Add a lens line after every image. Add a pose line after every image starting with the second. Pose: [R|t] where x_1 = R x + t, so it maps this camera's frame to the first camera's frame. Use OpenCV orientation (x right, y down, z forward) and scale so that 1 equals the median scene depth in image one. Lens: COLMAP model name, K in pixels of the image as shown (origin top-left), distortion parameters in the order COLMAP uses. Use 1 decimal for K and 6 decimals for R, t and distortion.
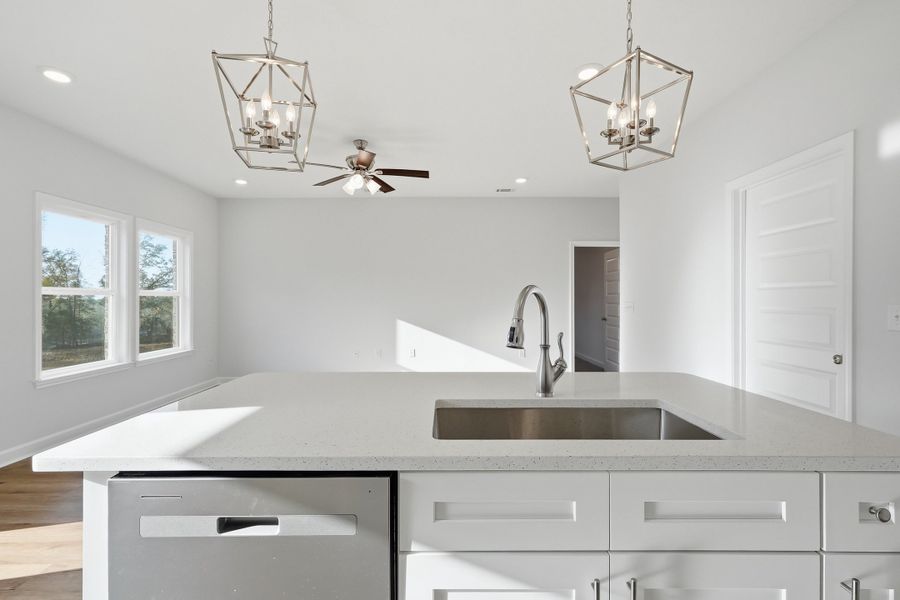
lens RADIAL K [[408.7, 0, 450.0], [0, 408.7, 300.0], [0, 0, 1]] dist [-0.000040, 0.000116]
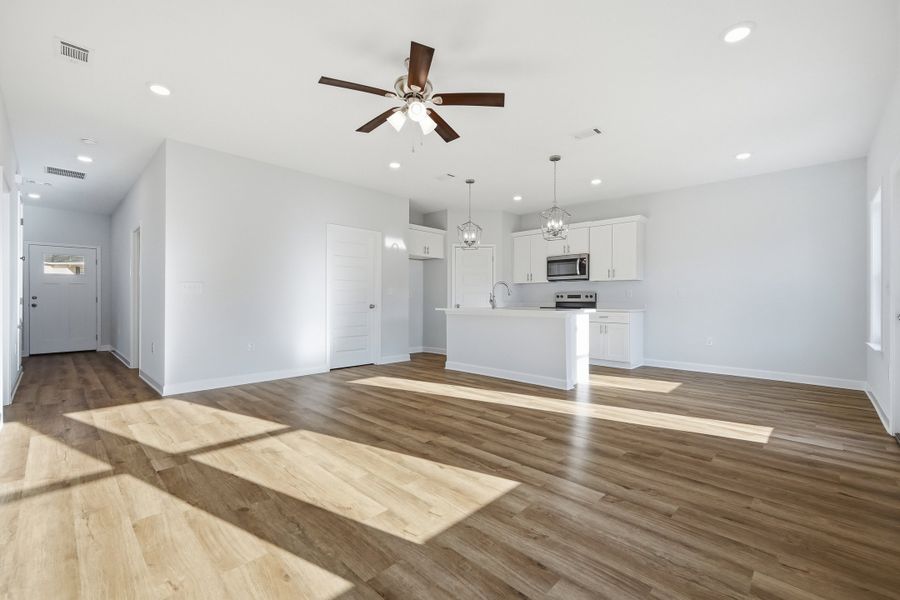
lens RADIAL K [[386.5, 0, 450.7], [0, 386.5, 298.2], [0, 0, 1]] dist [0.000390, 0.000268]
pose [[-0.717726, 0.001170, 0.696324, -0.680497], [-0.003545, 0.999979, -0.005334, 0.049826], [-0.696316, -0.006297, -0.717707, 1.298289]]
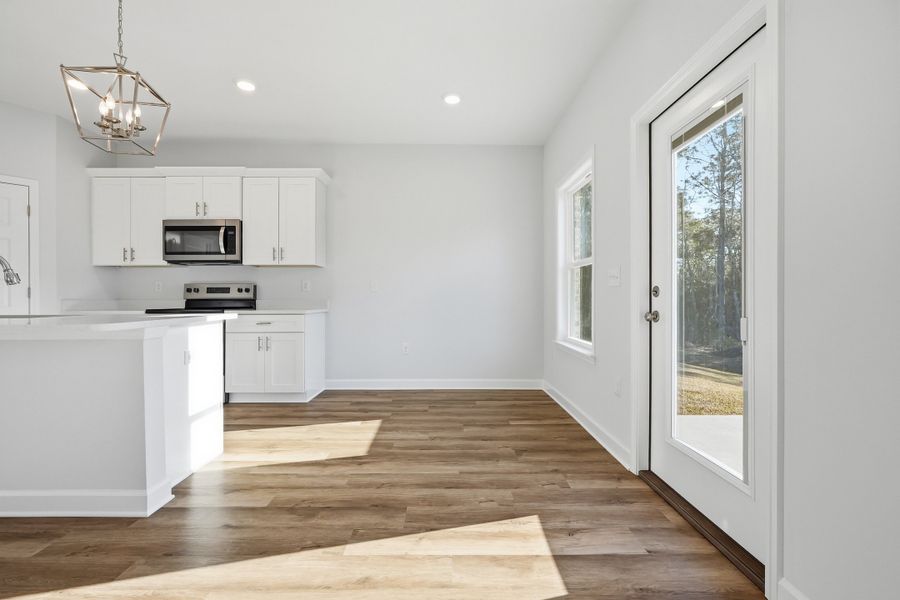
lens RADIAL K [[387.5, 0, 451.4], [0, 387.5, 297.6], [0, 0, 1]] dist [-0.001983, -0.000094]
pose [[-0.999997, 0.000994, -0.002378, -0.521349], [0.000992, 0.999999, 0.001073, 0.050387], [0.002379, 0.001071, -0.999997, 0.781868]]
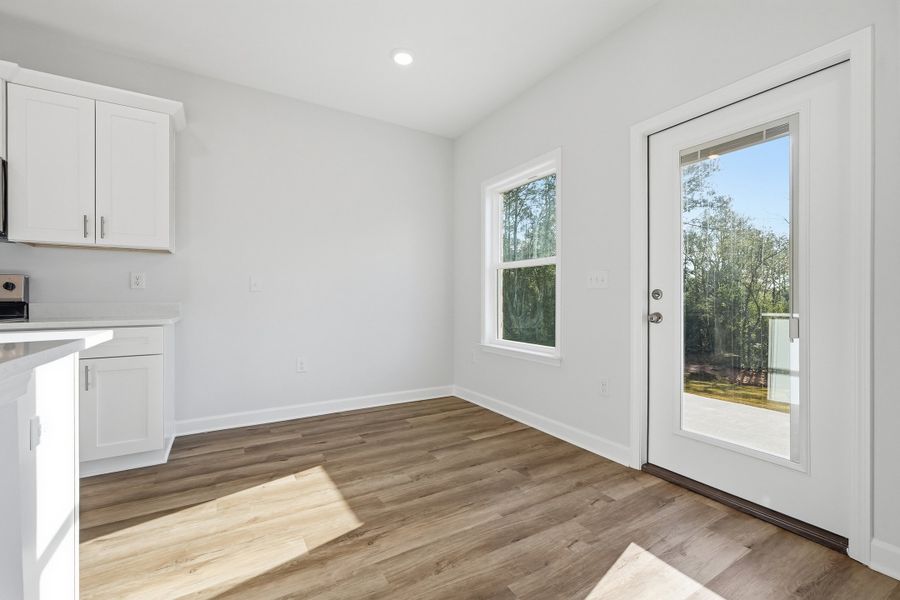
lens RADIAL K [[386.5, 0, 450.7], [0, 386.5, 298.2], [0, 0, 1]] dist [0.000390, 0.000268]
pose [[-0.862425, 0.000243, -0.506185, -0.276548], [-0.001400, 0.999995, 0.002865, 0.047646], [0.506183, 0.003179, -0.862420, 0.601256]]
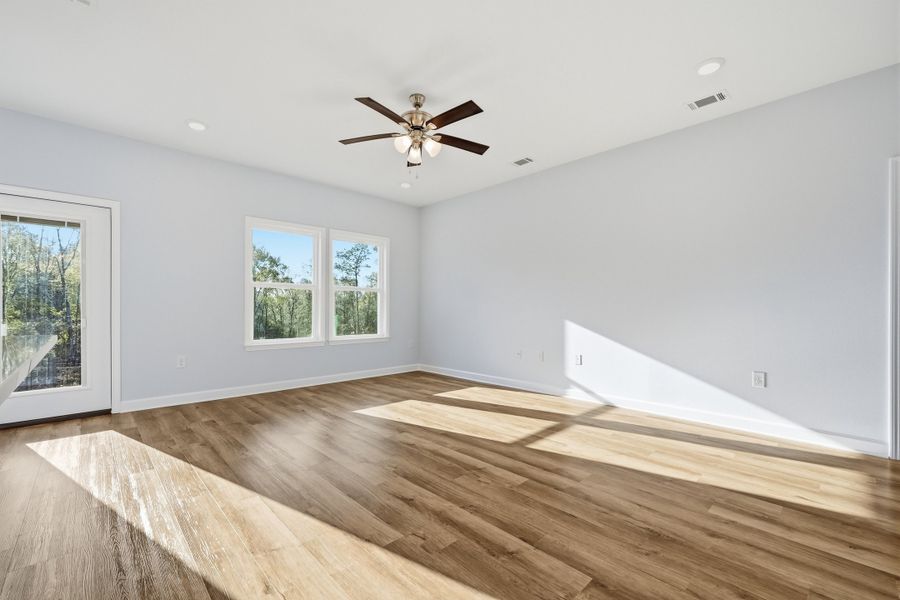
lens RADIAL K [[380.0, 0, 450.3], [0, 380.0, 308.6], [0, 0, 1]] dist [-0.002078, 0.000115]
pose [[0.686683, 0.001552, -0.726955, 0.357711], [-0.004384, 0.999988, -0.002006, 0.048875], [0.726944, 0.004564, 0.686682, 0.449802]]
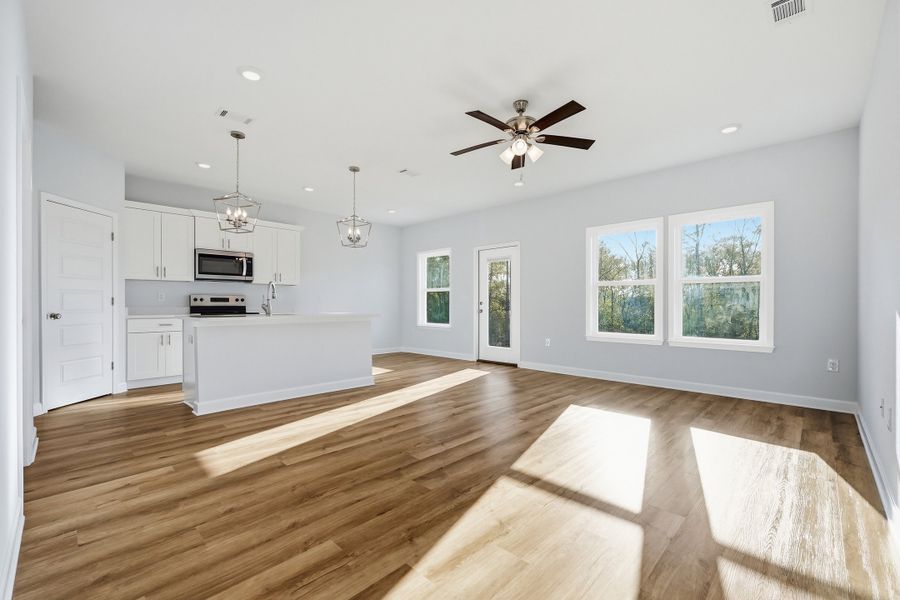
lens RADIAL K [[380.0, 0, 450.3], [0, 380.0, 308.6], [0, 0, 1]] dist [-0.002078, 0.000115]
pose [[-0.703141, 0.007347, -0.711012, 0.426900], [-0.001508, 0.999929, 0.011823, 0.046300], [0.711048, 0.009386, -0.703080, 1.306457]]
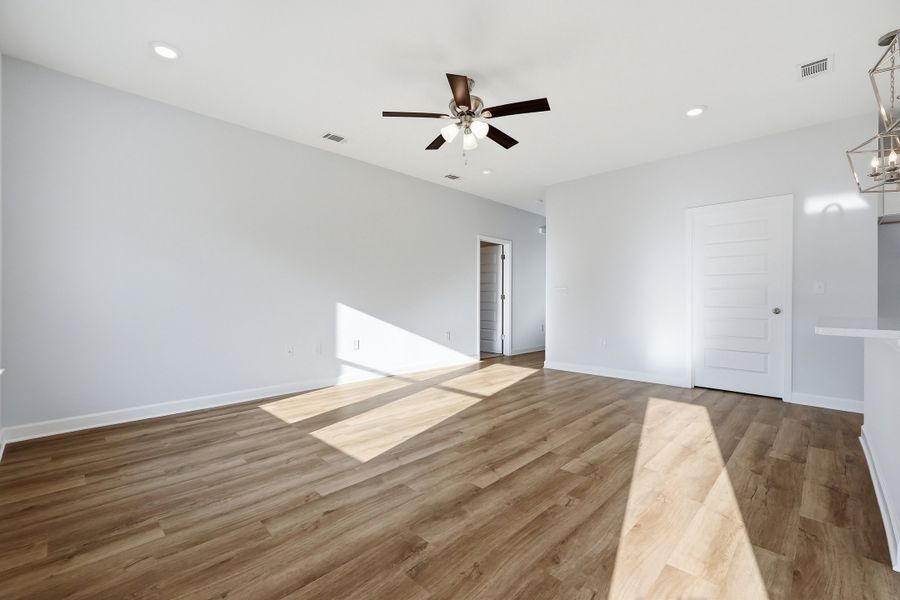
lens RADIAL K [[386.8, 0, 450.0], [0, 386.8, 300.0], [0, 0, 1]] dist [-0.002803, 0.000123]
pose [[0.703549, 0.003464, 0.710639, -0.708601], [-0.005063, 0.999987, 0.000138, 0.050339], [-0.710629, -0.003695, 0.703557, 0.414673]]
